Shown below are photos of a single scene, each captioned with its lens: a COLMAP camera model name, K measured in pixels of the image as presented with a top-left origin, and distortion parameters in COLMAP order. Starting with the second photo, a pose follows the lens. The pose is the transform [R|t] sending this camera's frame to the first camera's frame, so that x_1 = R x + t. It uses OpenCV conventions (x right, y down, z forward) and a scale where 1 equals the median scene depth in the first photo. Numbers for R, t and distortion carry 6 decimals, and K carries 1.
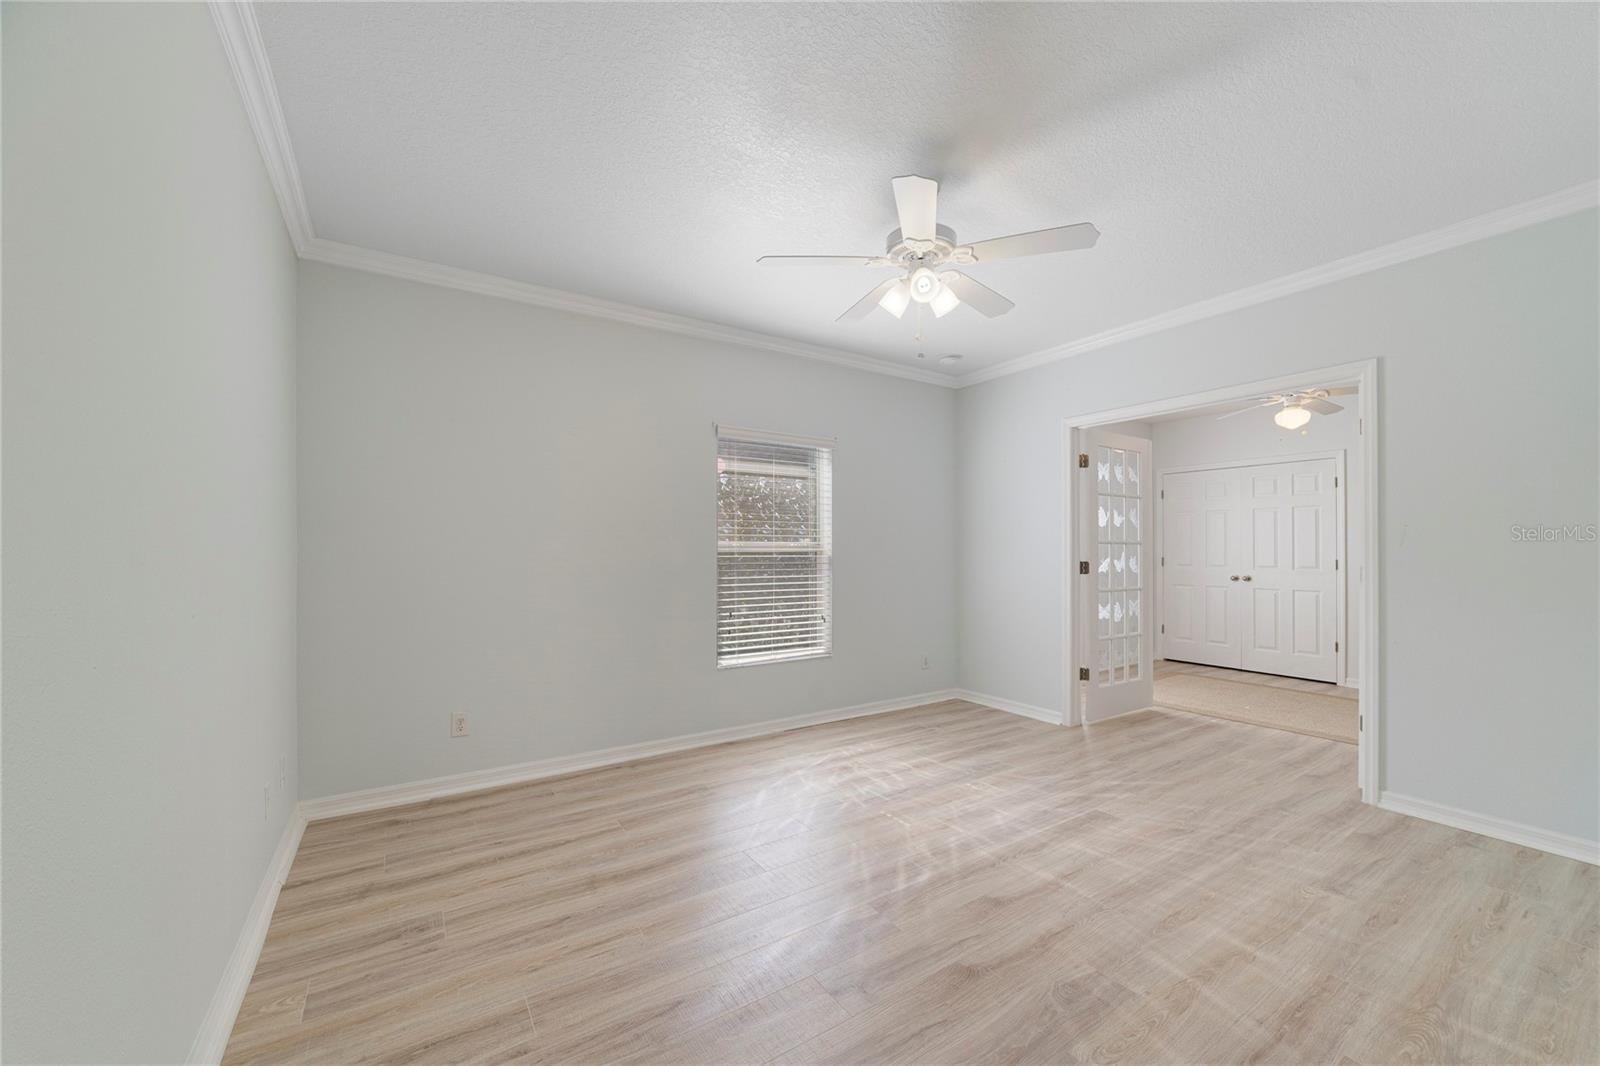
lens RADIAL K [[613.5, 0, 804.1], [0, 613.5, 549.4], [0, 0, 1]] dist [-0.024548, 0.006623]
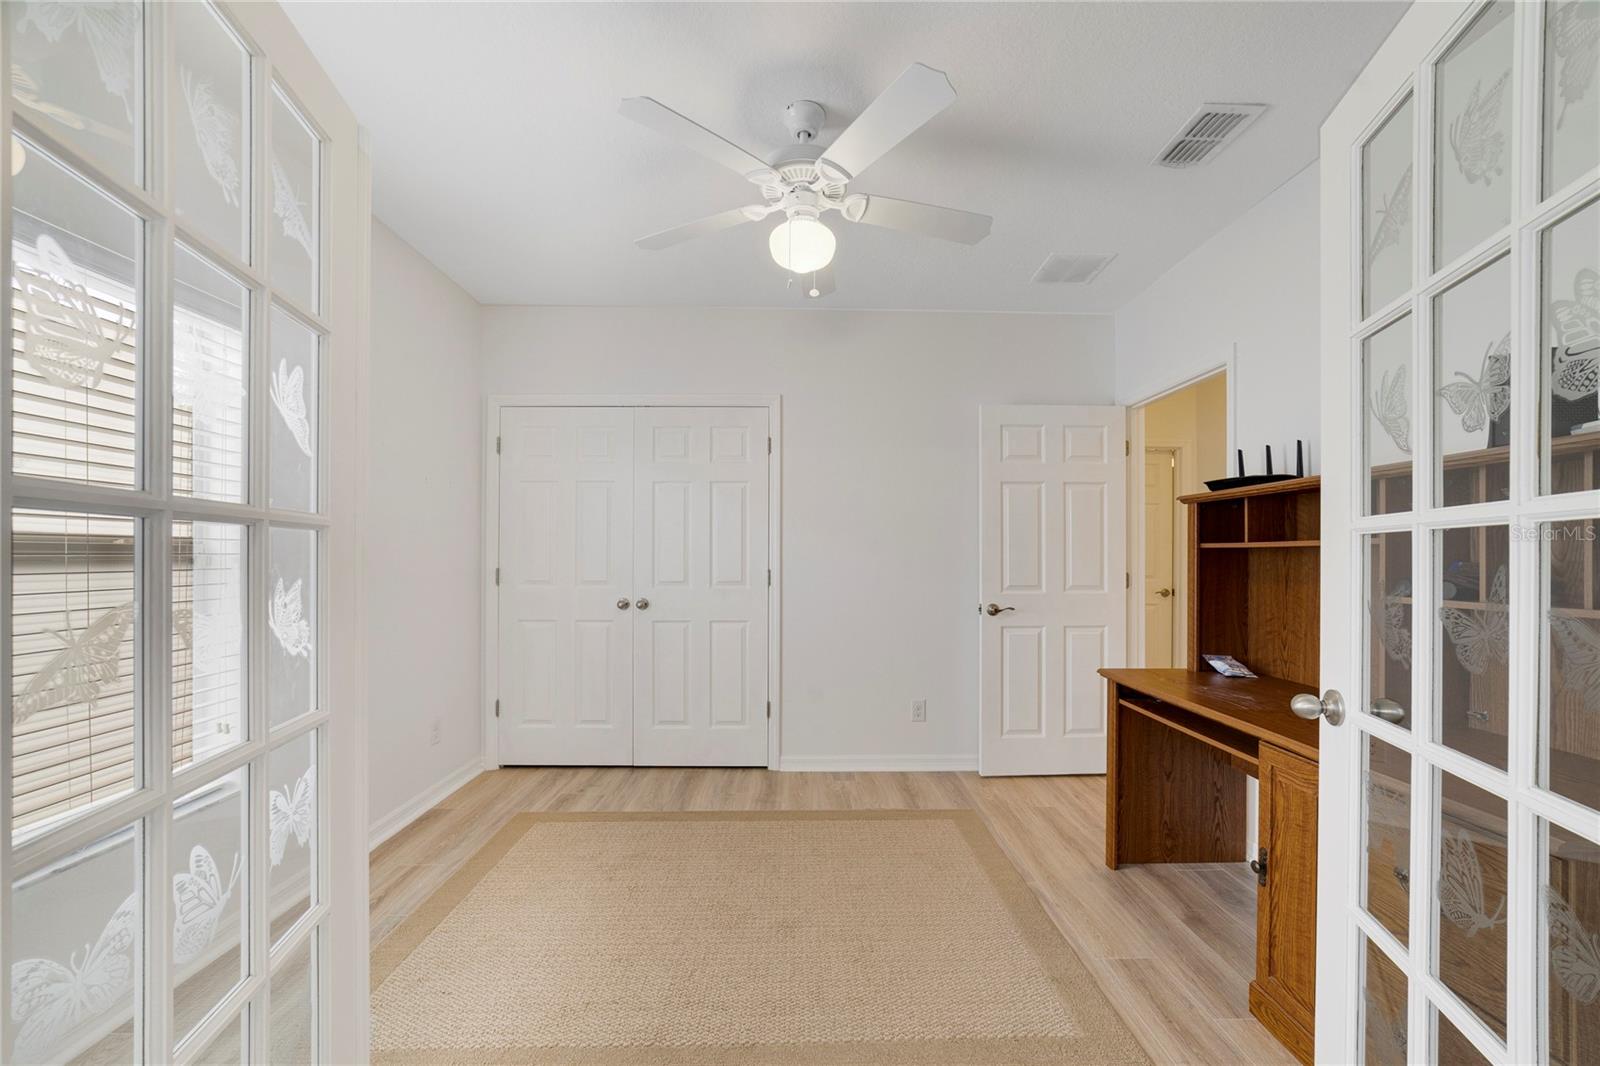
lens RADIAL K [[613.5, 0, 804.1], [0, 613.5, 549.4], [0, 0, 1]] dist [-0.024548, 0.006623]
pose [[0.536071, 0.005232, 0.844157, 0.679816], [-0.005606, 0.999981, -0.002638, -0.005147], [-0.844154, -0.003318, 0.536090, 1.172825]]
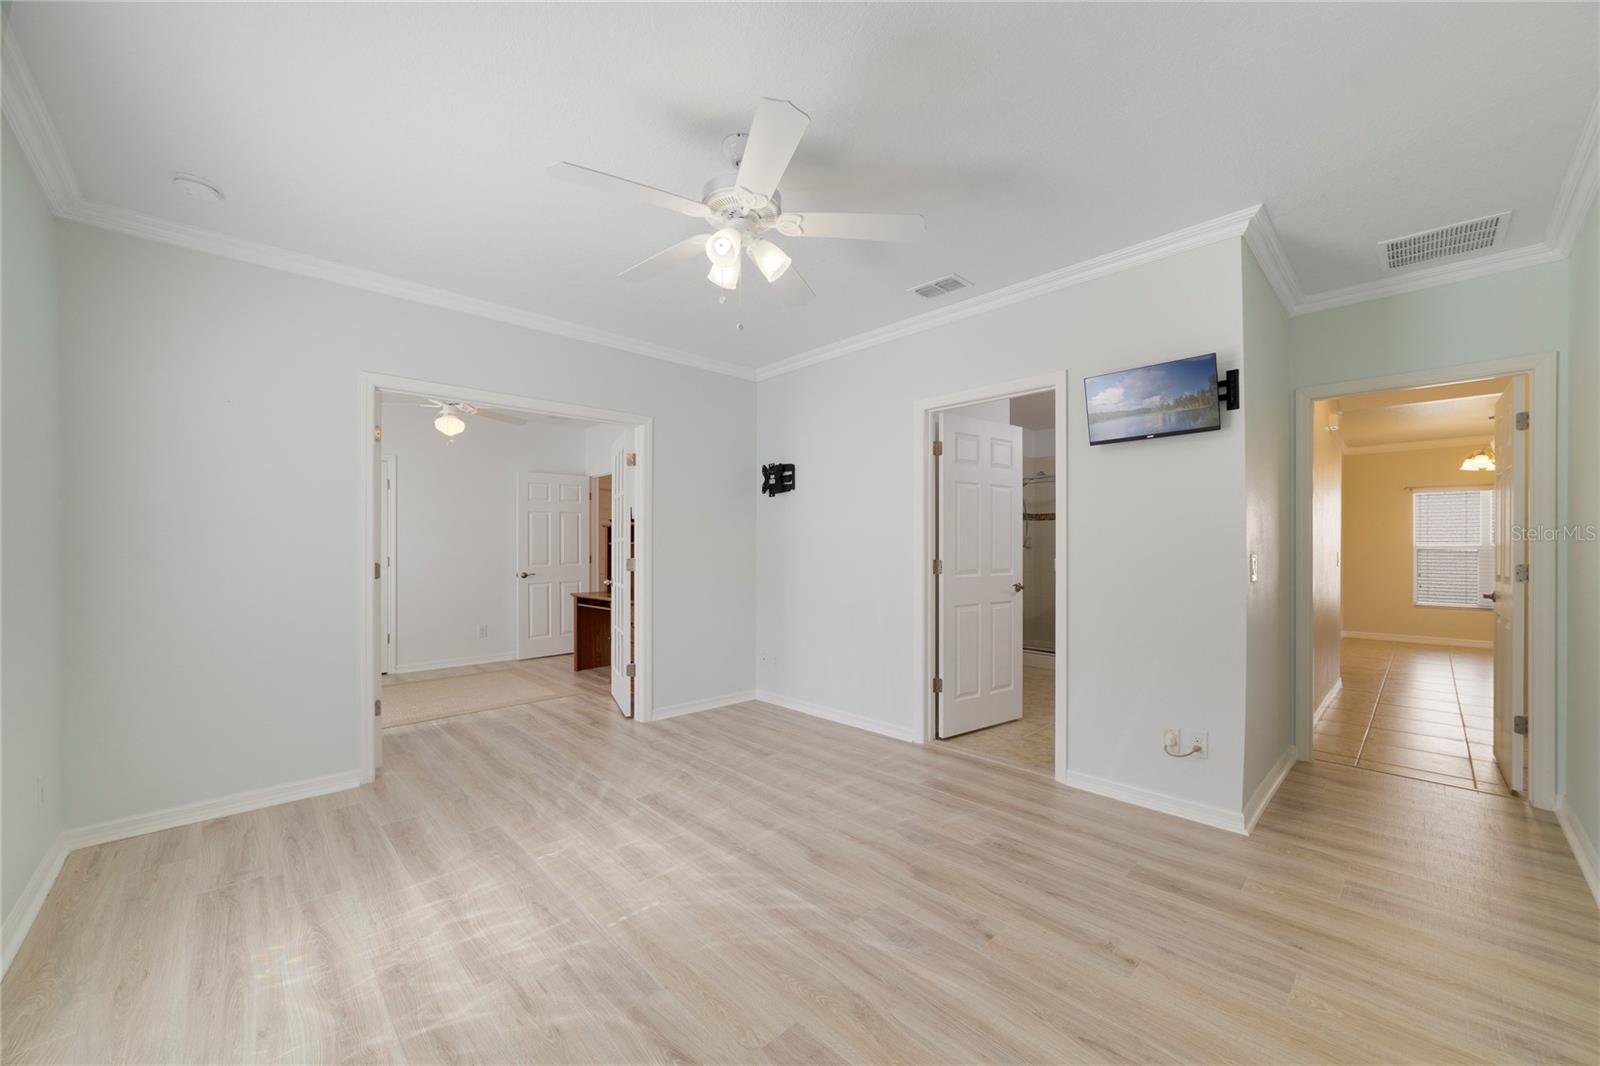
lens RADIAL K [[613.5, 0, 804.1], [0, 613.5, 549.4], [0, 0, 1]] dist [-0.024548, 0.006623]
pose [[-0.180509, -0.001778, 0.983572, -0.567297], [-0.000611, 0.999998, 0.001695, 0.003522], [-0.983573, -0.000295, -0.180510, 0.878292]]
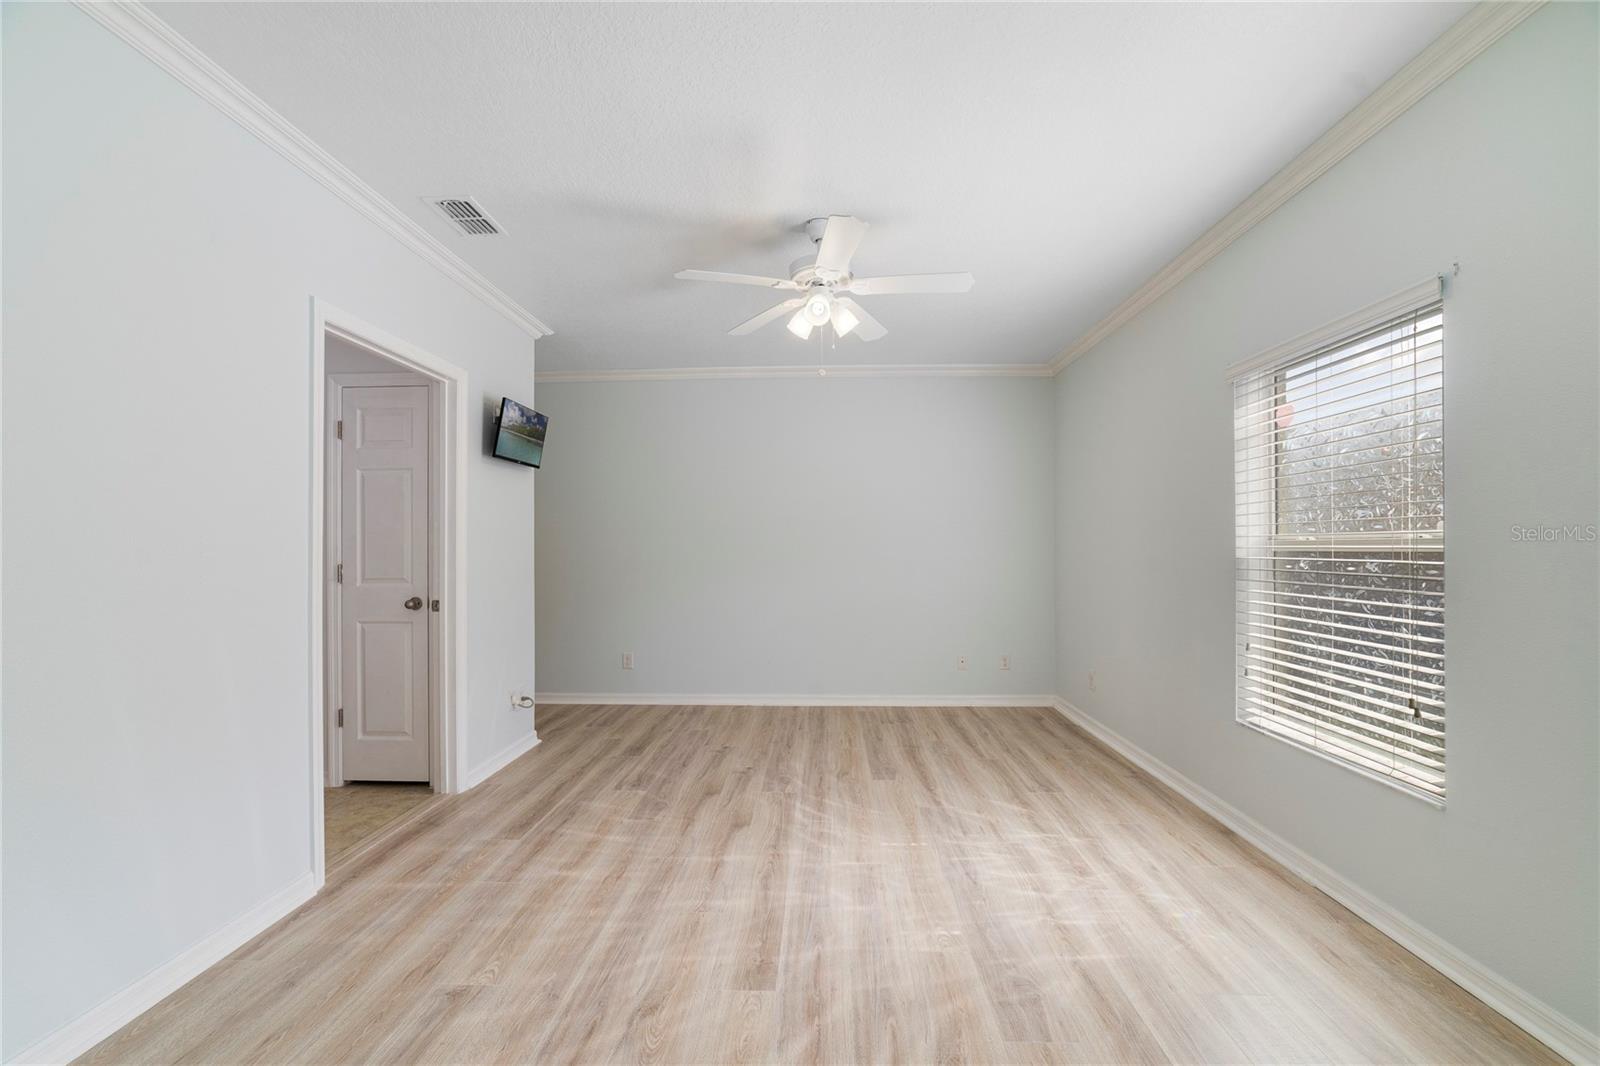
lens RADIAL K [[613.5, 0, 804.1], [0, 613.5, 549.4], [0, 0, 1]] dist [-0.024548, 0.006623]
pose [[-0.576356, 0.002617, -0.817195, 0.914870], [0.004901, 0.999988, -0.000254, 0.002705], [0.817184, -0.004151, -0.576362, 1.321047]]
